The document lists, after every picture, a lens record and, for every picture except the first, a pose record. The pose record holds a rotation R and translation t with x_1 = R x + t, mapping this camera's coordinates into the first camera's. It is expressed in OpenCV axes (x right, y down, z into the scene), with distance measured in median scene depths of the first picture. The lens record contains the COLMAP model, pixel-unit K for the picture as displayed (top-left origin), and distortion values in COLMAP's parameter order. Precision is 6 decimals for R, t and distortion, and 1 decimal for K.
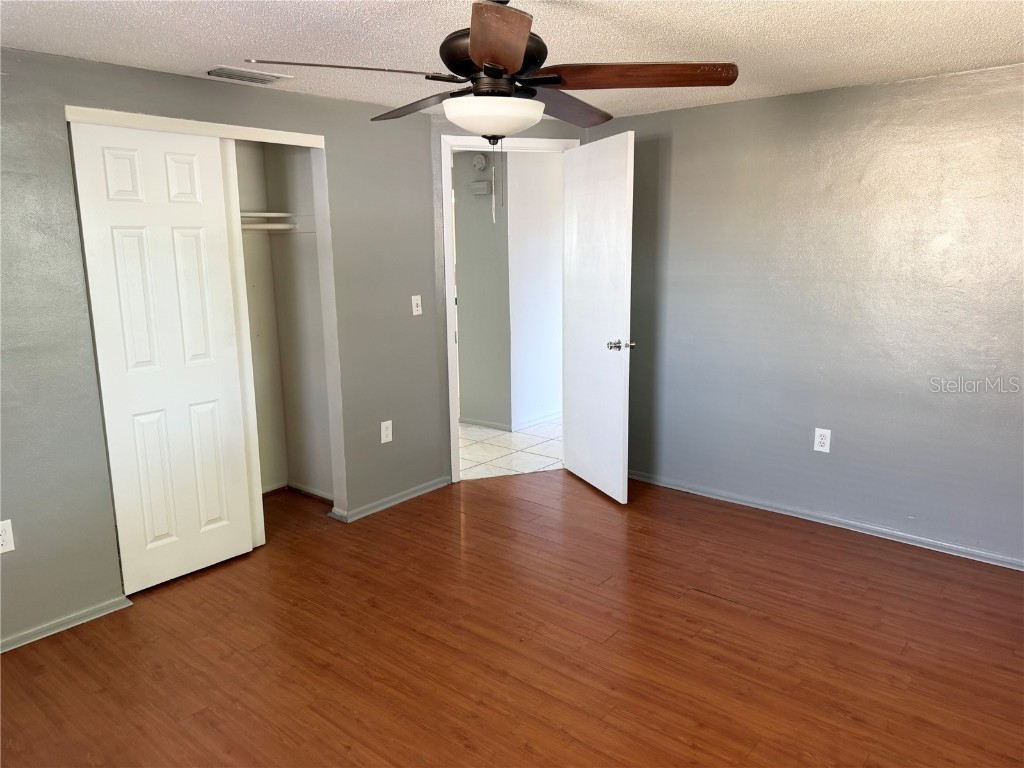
lens RADIAL K [[725.1, 0, 512.0], [0, 725.1, 384.0], [0, 0, 1]] dist [0.069730, -0.055167]
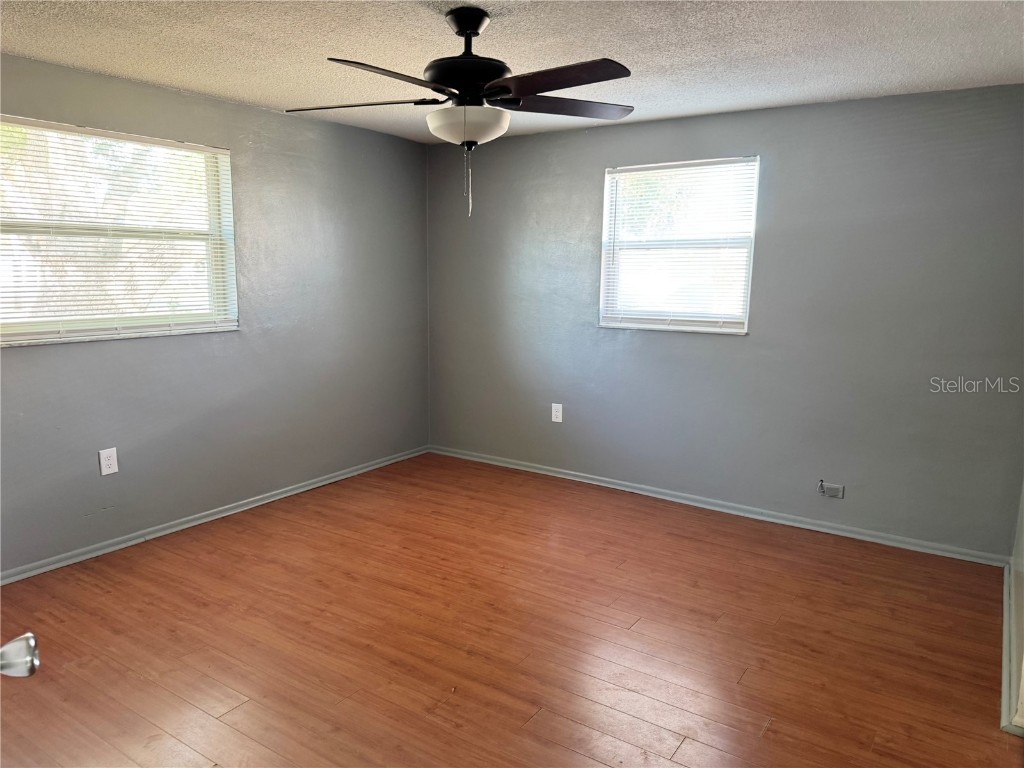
lens RADIAL K [[725.1, 0, 512.0], [0, 725.1, 384.0], [0, 0, 1]] dist [0.069730, -0.055167]
pose [[-0.994258, 0.022167, -0.104691, 0.030474], [-0.014790, 0.940458, 0.339588, -0.307776], [0.105985, 0.339186, -0.934730, 1.848748]]
